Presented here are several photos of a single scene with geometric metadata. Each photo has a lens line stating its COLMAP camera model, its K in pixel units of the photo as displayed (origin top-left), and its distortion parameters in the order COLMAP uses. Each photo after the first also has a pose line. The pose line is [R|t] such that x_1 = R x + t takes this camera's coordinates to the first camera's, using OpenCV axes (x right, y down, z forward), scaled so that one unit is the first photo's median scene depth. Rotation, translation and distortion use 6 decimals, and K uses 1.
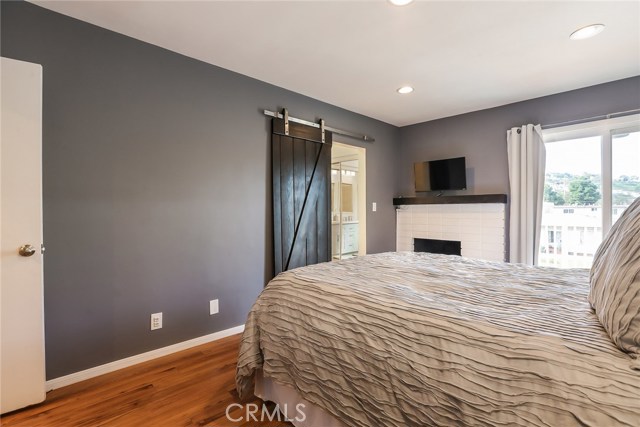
lens RADIAL K [[299.8, 0, 322.1], [0, 299.8, 210.4], [0, 0, 1]] dist [-0.000328, 0.000126]
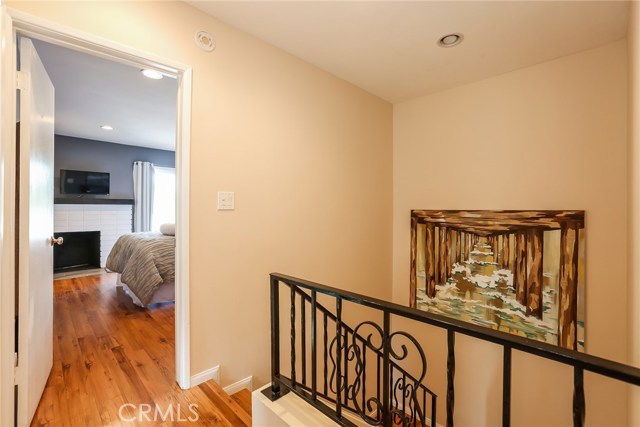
lens RADIAL K [[299.8, 0, 322.1], [0, 299.8, 210.4], [0, 0, 1]] dist [-0.000328, 0.000126]
pose [[-0.000308, -0.007046, 0.999975, -1.053501], [-0.003480, 0.999969, 0.007045, -0.008305], [-0.999994, -0.003478, -0.000332, -0.057175]]
